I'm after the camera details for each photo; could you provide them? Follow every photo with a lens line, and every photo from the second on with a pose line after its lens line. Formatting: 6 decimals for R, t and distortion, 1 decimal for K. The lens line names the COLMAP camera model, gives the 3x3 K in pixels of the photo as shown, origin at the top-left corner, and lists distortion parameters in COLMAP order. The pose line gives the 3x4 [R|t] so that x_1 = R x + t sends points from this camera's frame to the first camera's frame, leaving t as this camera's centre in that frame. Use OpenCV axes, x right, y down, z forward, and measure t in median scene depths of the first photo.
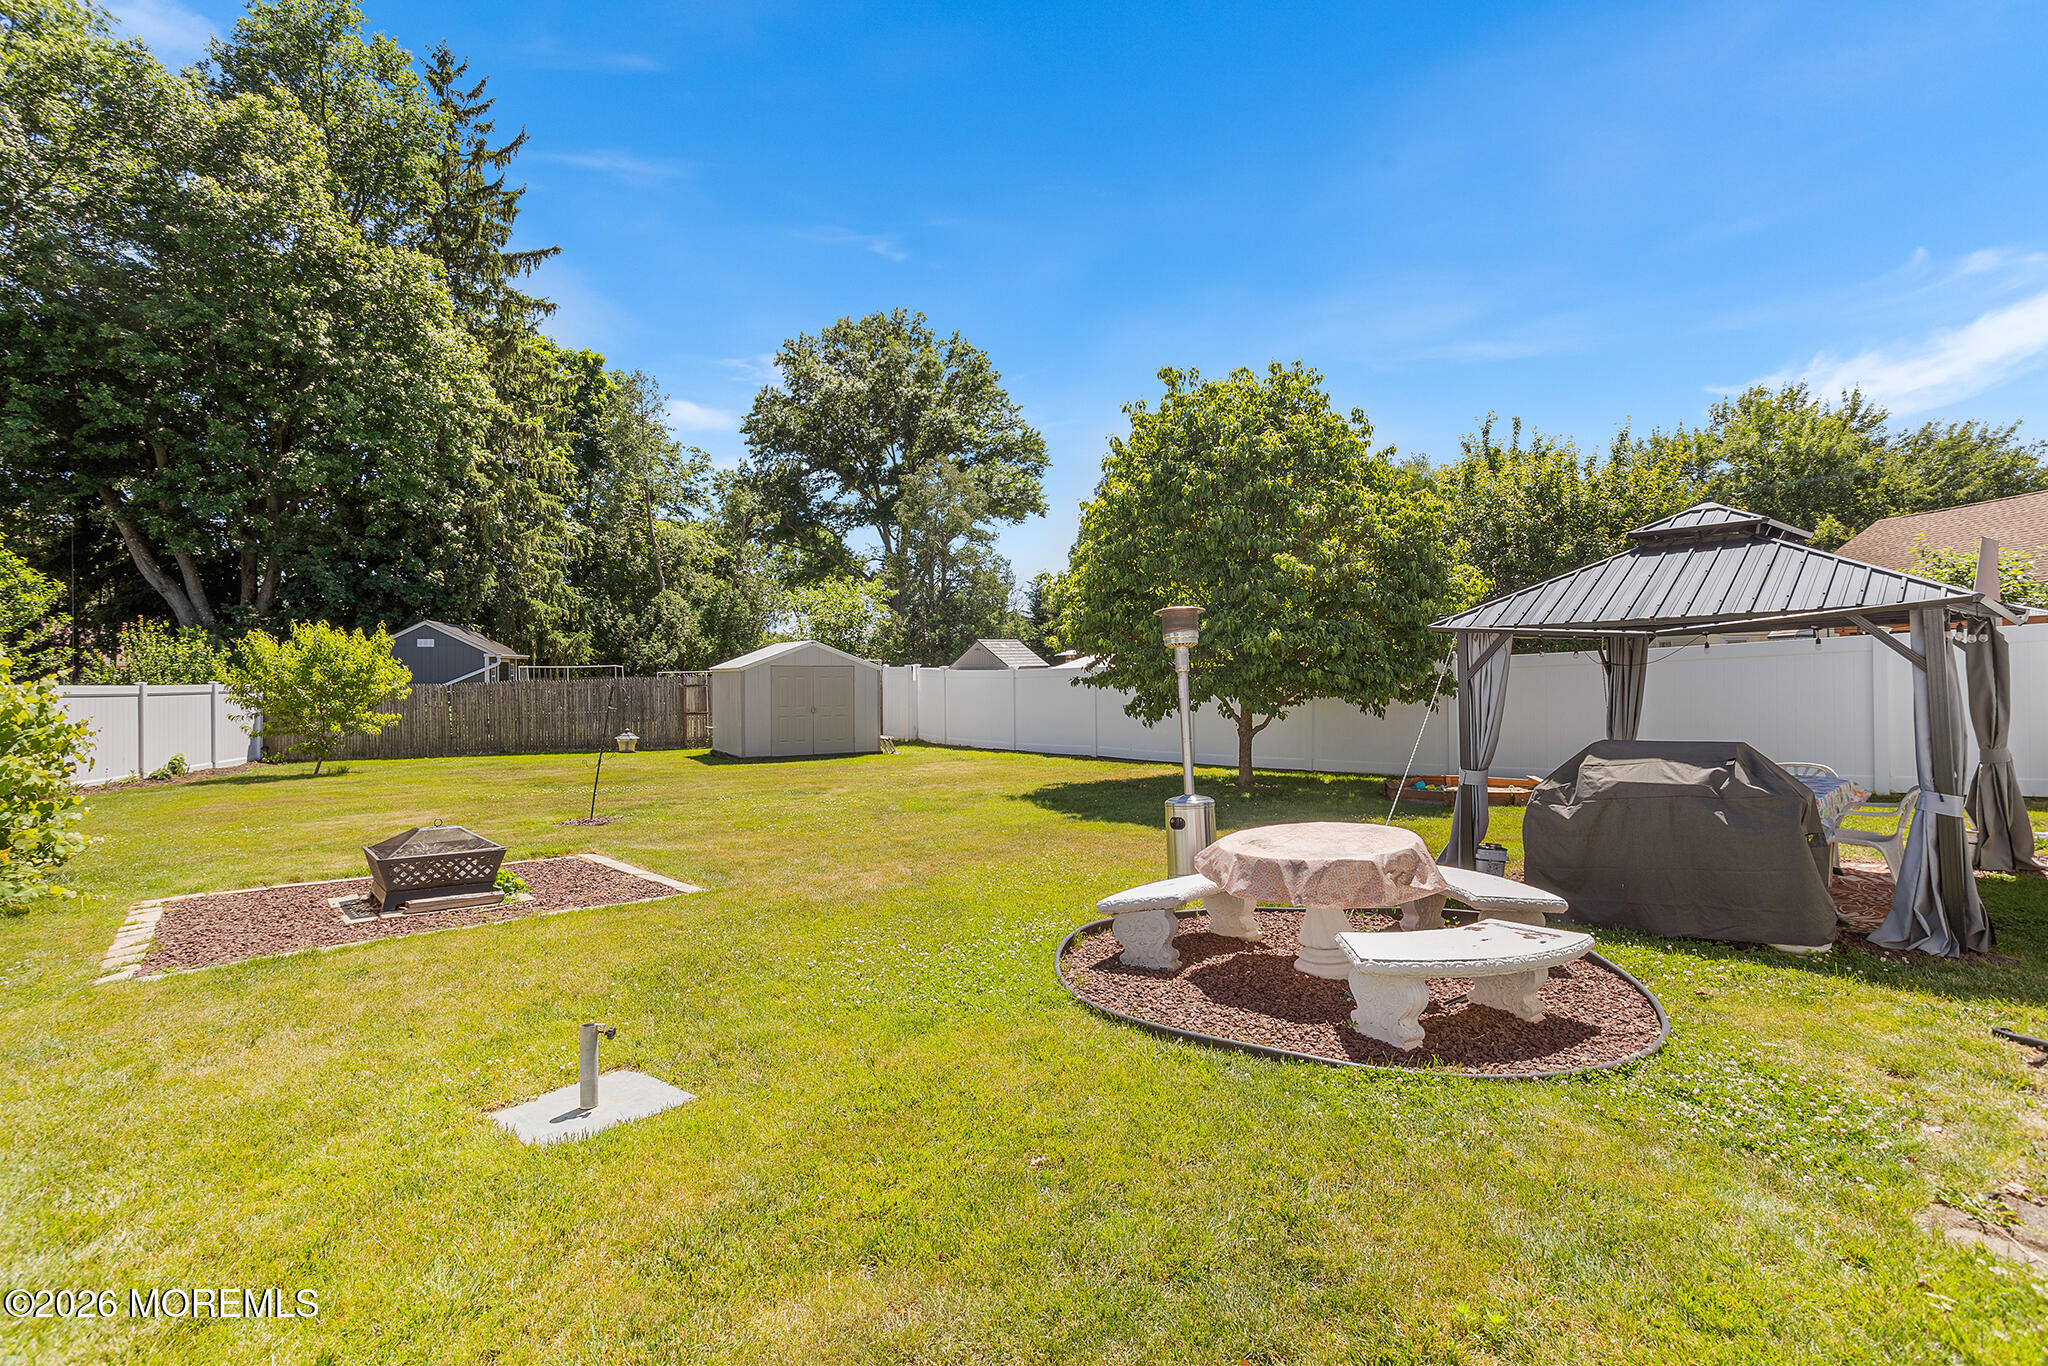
lens RADIAL K [[981.4, 0, 991.7], [0, 981.4, 644.2], [0, 0, 1]] dist [-0.002683, 0.000203]
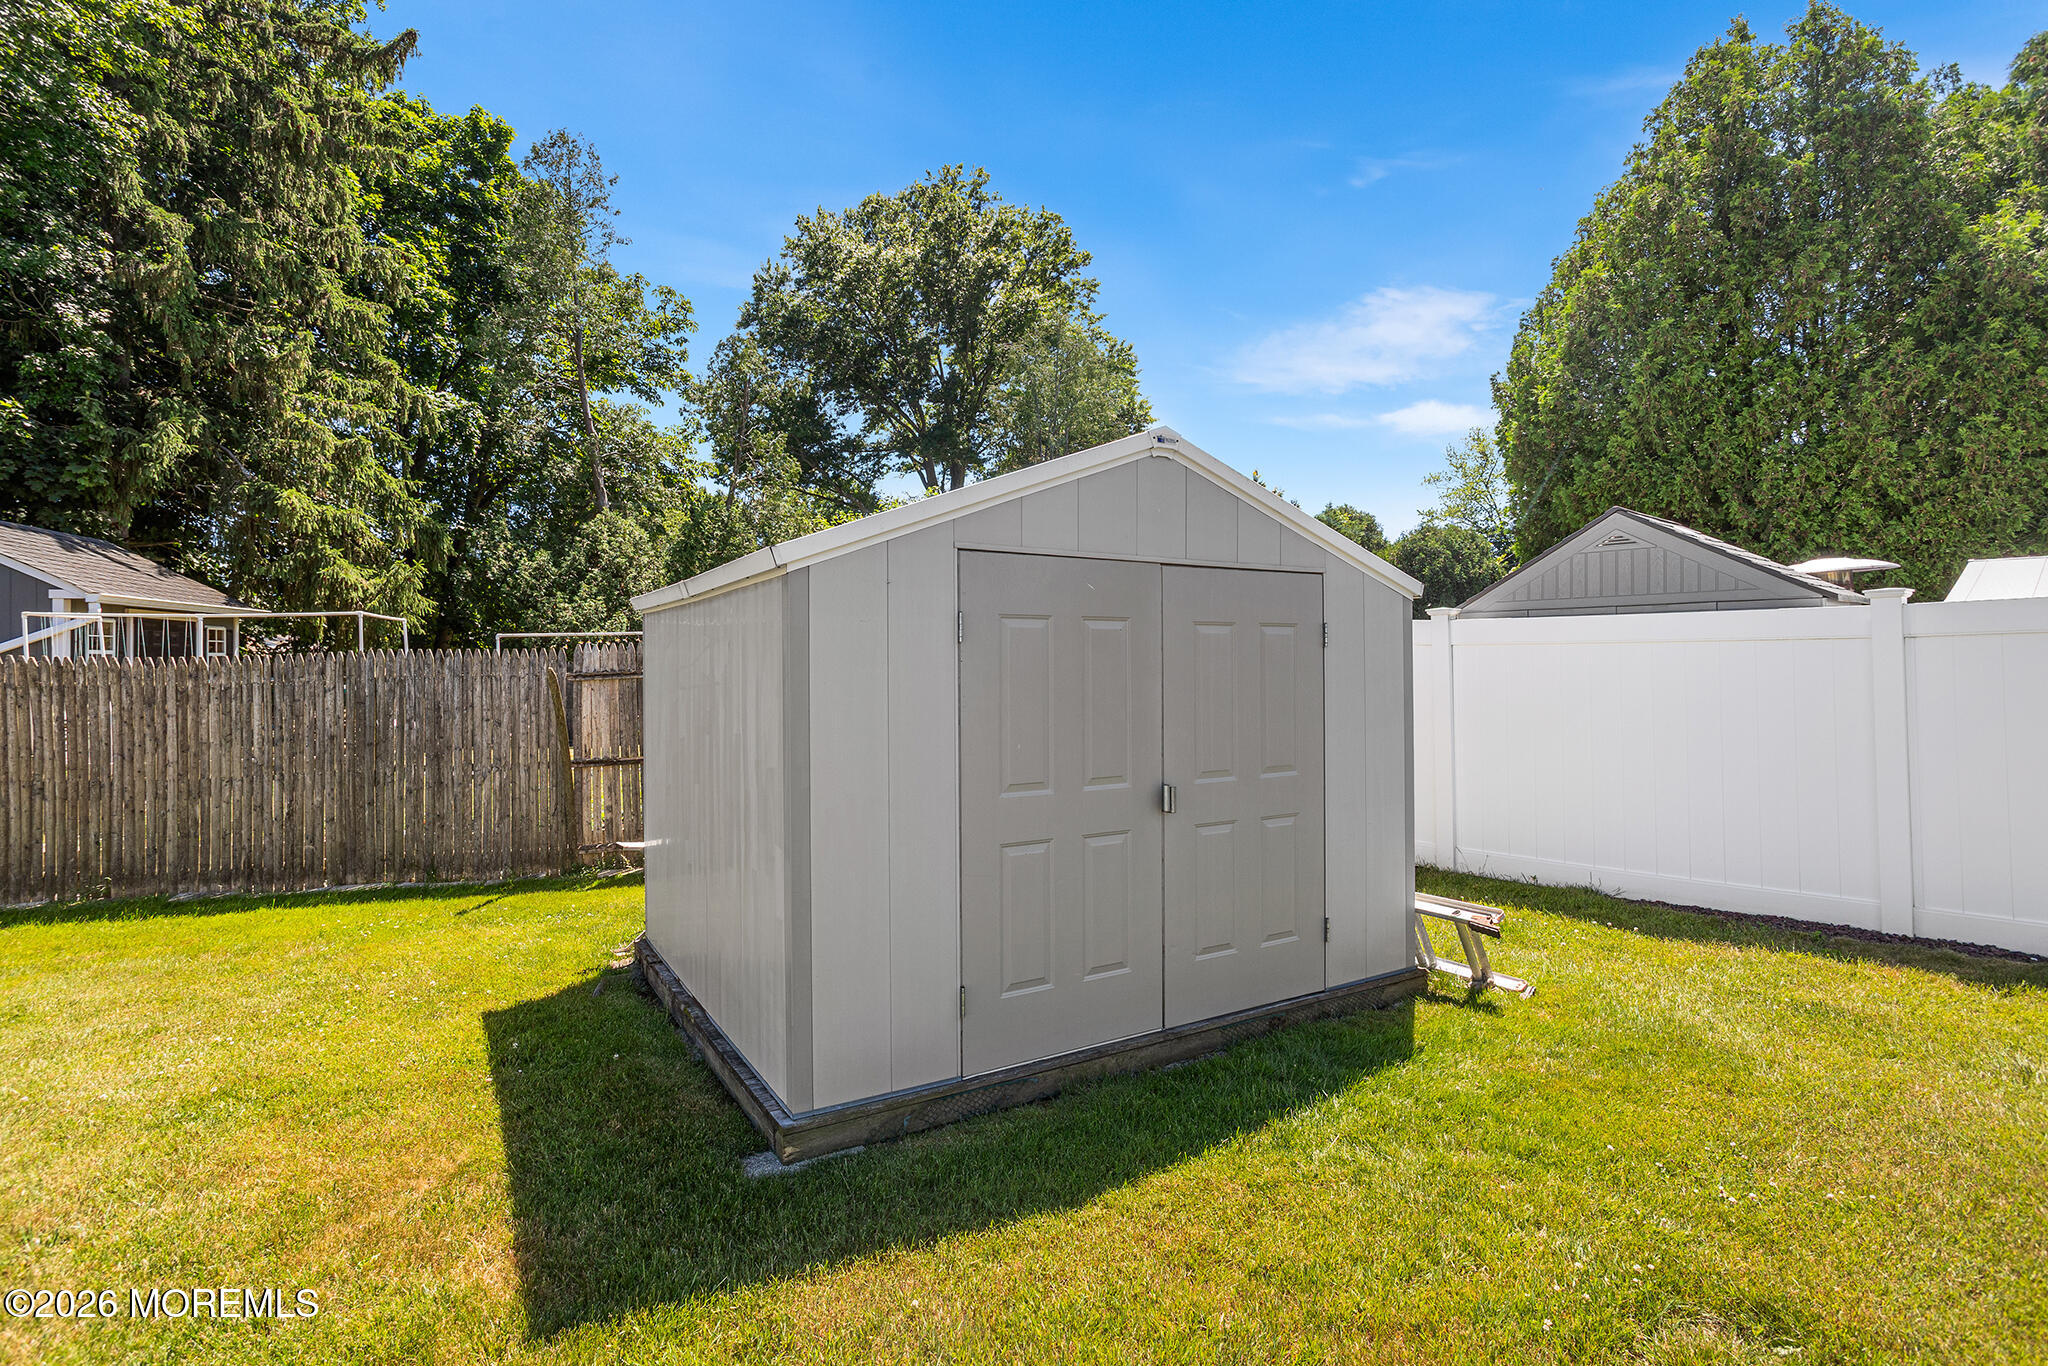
lens RADIAL K [[981.4, 0, 991.7], [0, 981.4, 644.2], [0, 0, 1]] dist [-0.002683, 0.000203]
pose [[0.999986, -0.002160, 0.004856, -0.101735], [0.002135, 0.999985, 0.005108, 0.017722], [-0.004867, -0.005097, 0.999975, 0.387211]]
